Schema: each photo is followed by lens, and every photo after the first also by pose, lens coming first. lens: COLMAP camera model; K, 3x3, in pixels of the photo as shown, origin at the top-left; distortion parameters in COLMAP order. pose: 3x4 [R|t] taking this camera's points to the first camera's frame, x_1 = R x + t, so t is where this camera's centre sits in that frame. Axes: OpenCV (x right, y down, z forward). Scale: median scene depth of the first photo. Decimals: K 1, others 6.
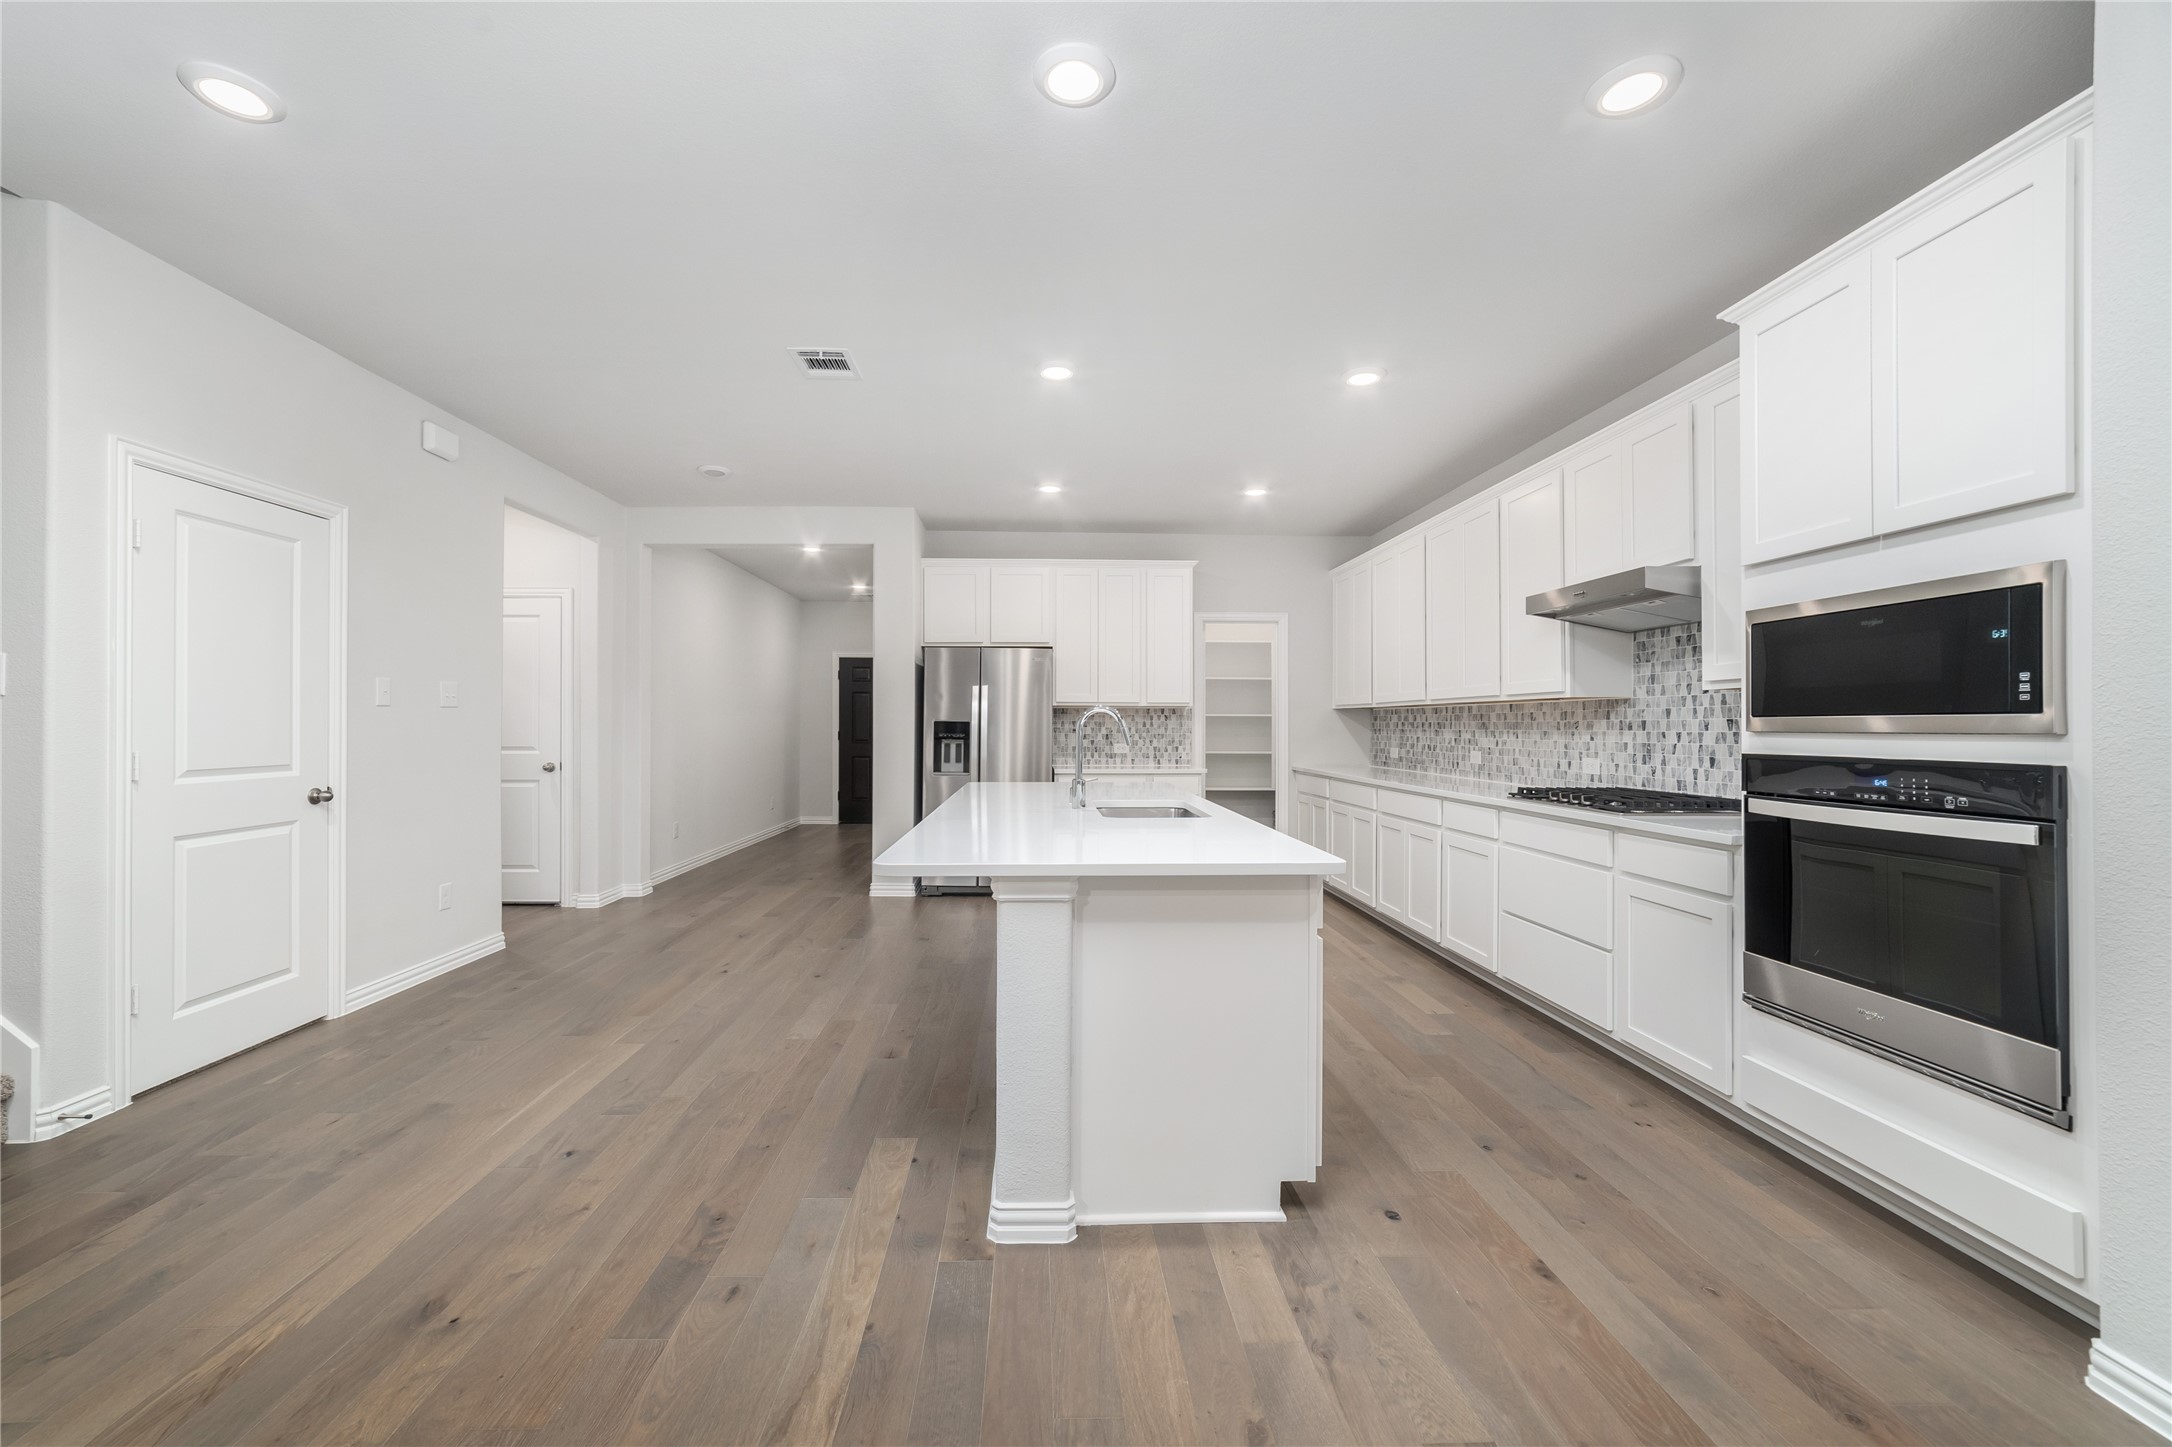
lens RADIAL K [[852.0, 0, 1057.5], [0, 852.0, 723.8], [0, 0, 1]] dist [-0.010284, 0.003677]
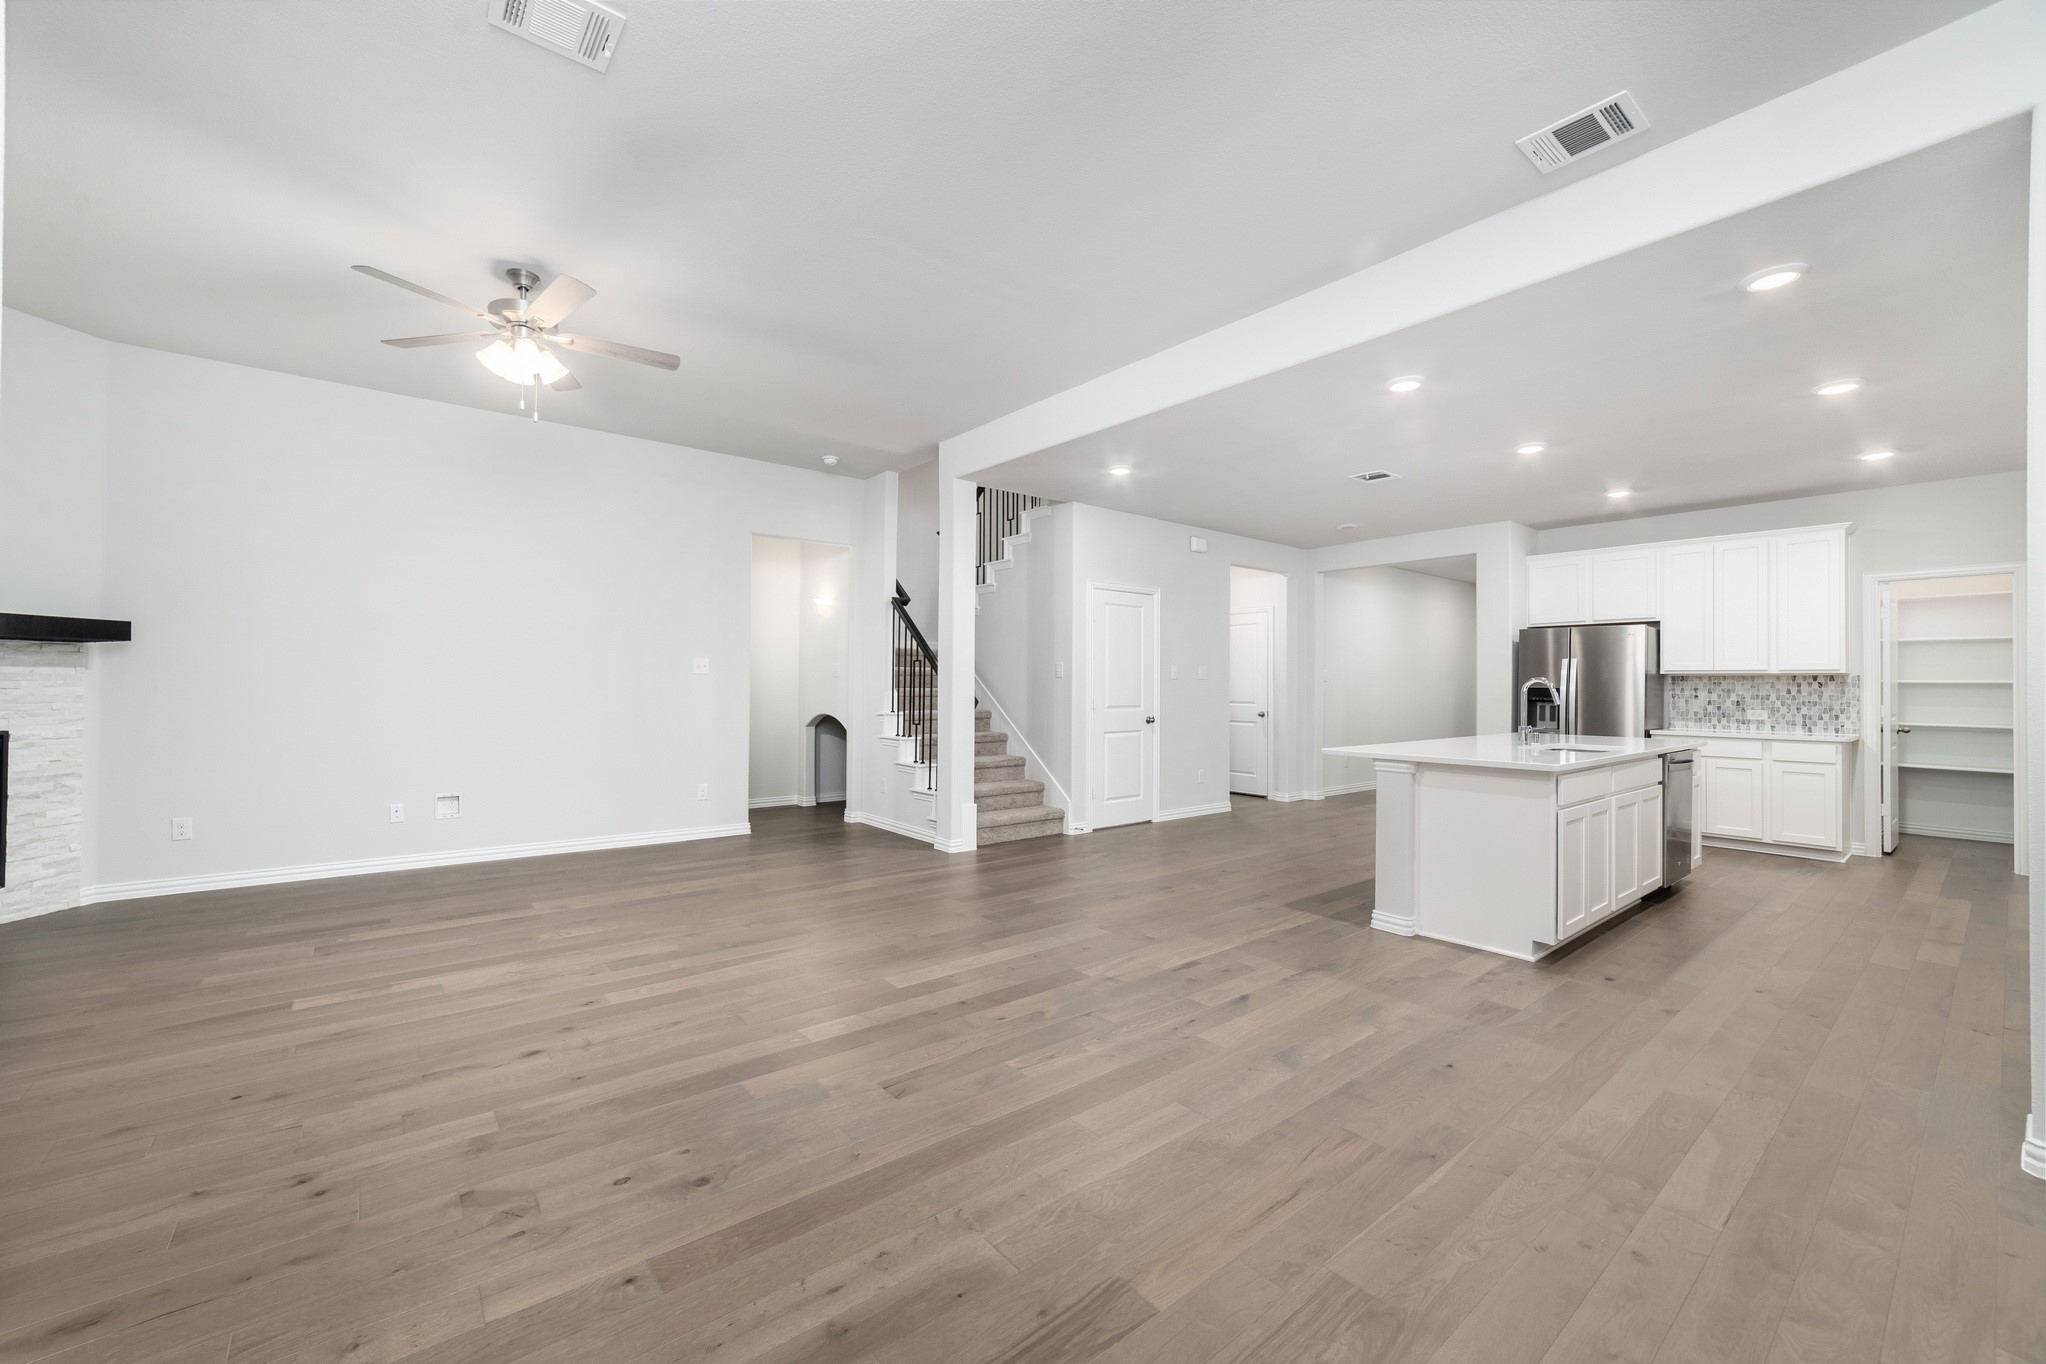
lens RADIAL K [[790.5, 0, 986.9], [0, 790.5, 676.9], [0, 0, 1]] dist [-0.009780, 0.000308]
pose [[0.586041, -0.005594, -0.810262, 0.521355], [-0.004587, 0.999937, -0.010221, -0.004823], [0.810269, 0.009707, 0.585978, -0.524512]]
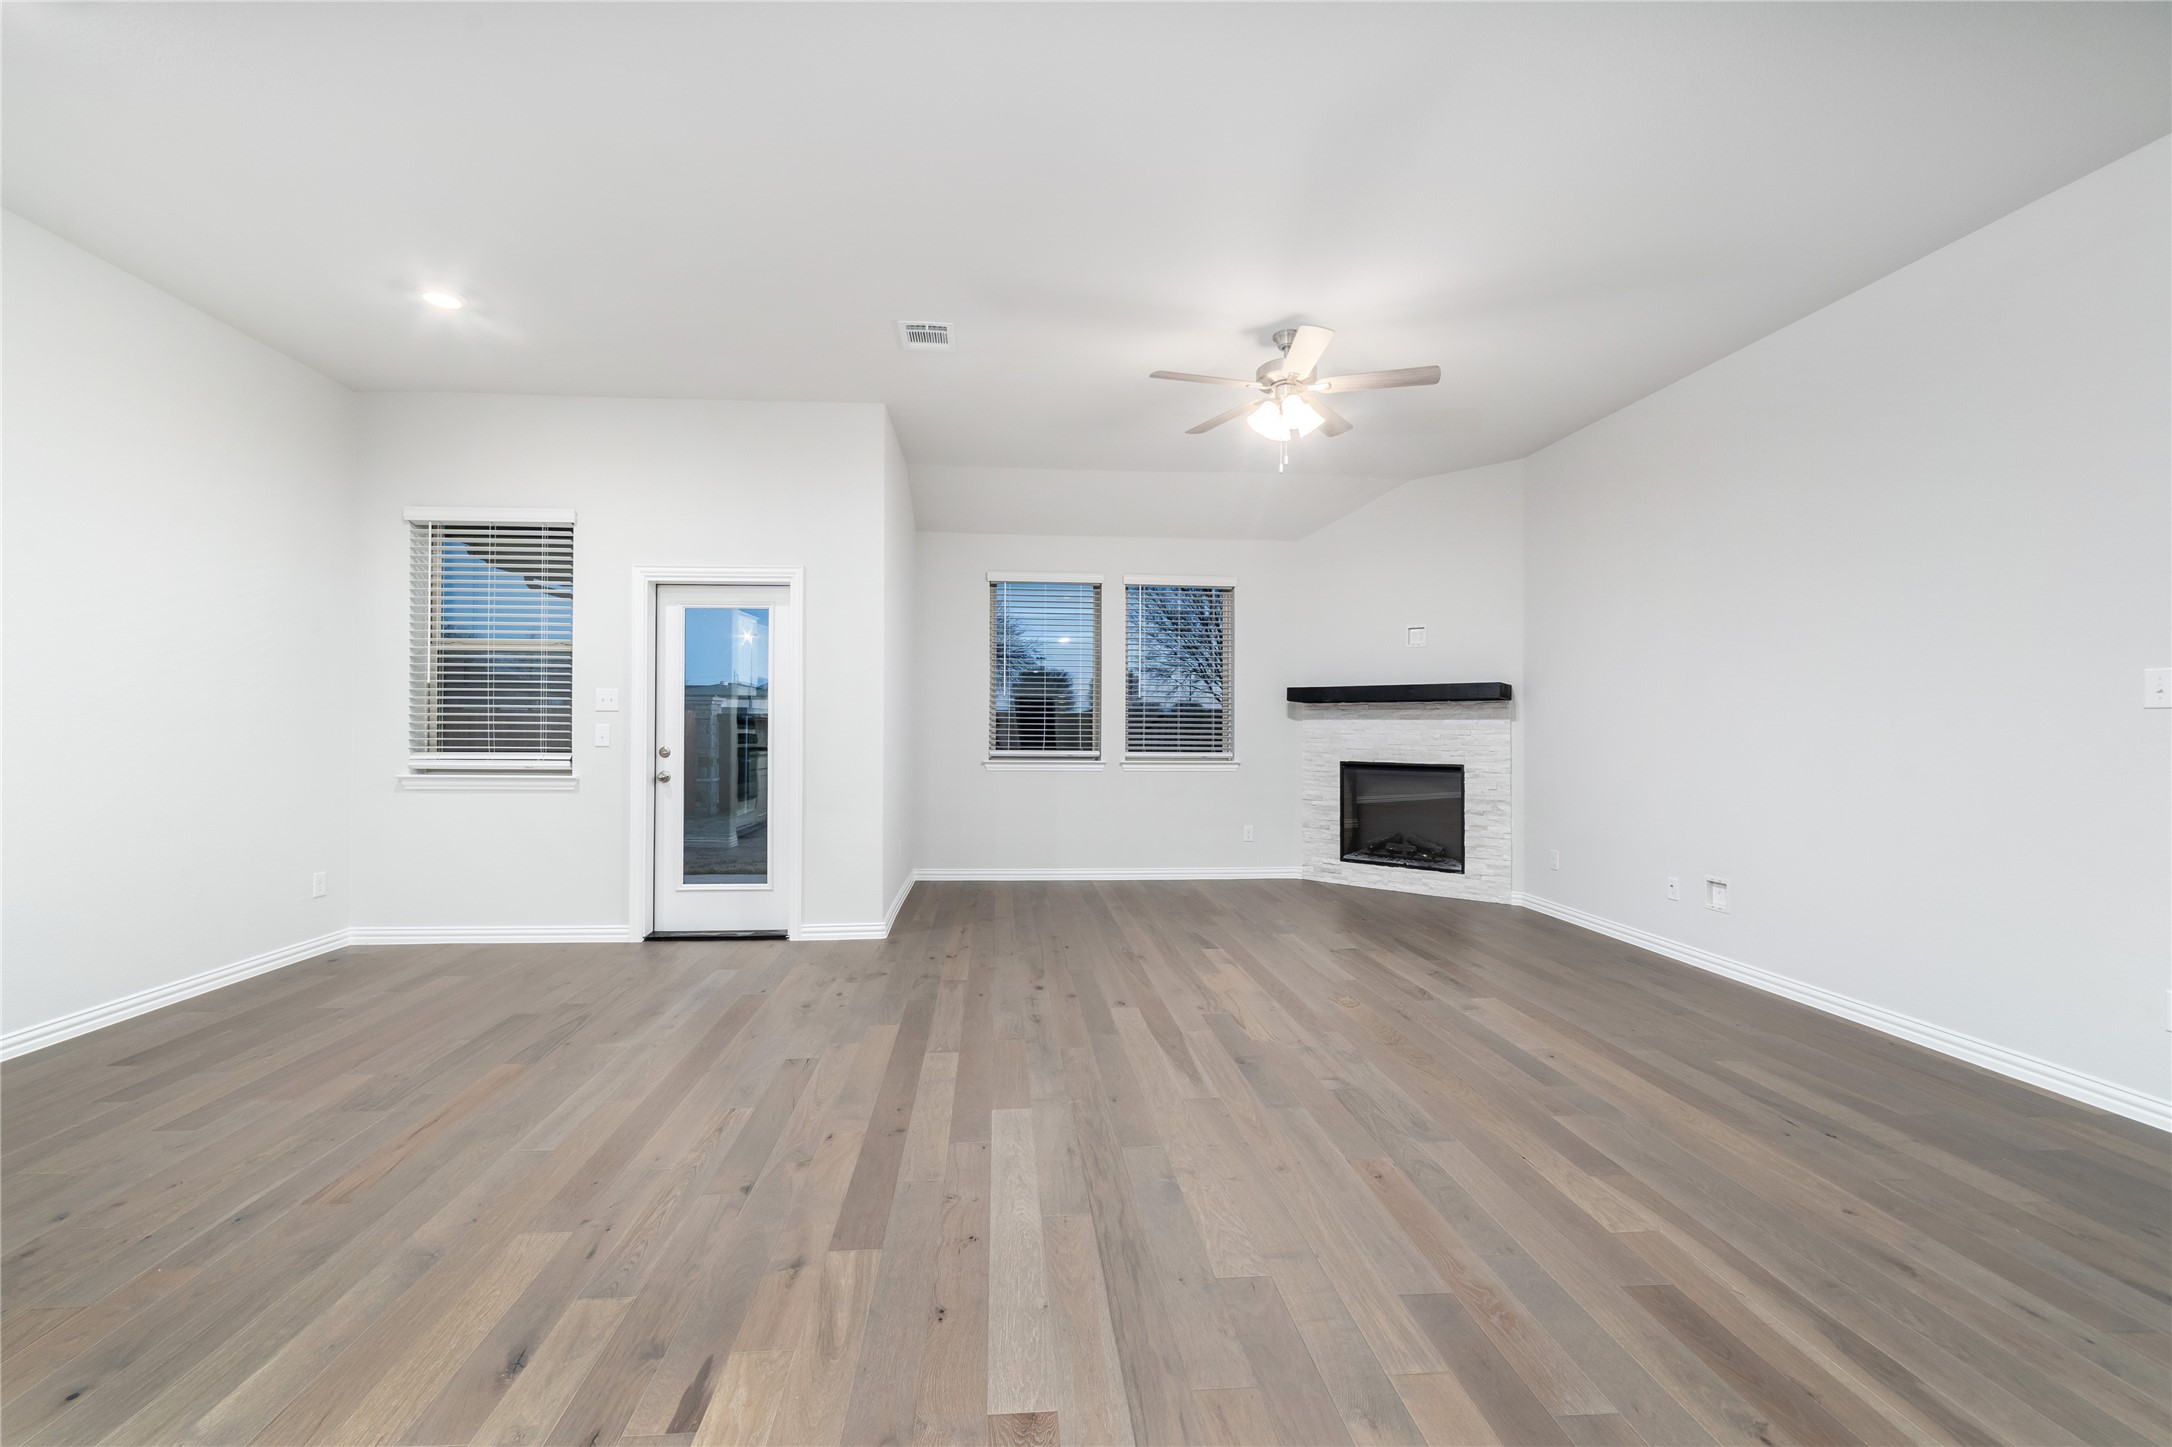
lens RADIAL K [[864.4, 0, 1065.9], [0, 864.4, 719.7], [0, 0, 1]] dist [-0.021760, 0.009085]
pose [[-0.998456, -0.007953, -0.054973, -0.239763], [-0.007433, 0.999926, -0.009674, -0.001903], [0.055046, -0.009250, -0.998441, 0.625983]]
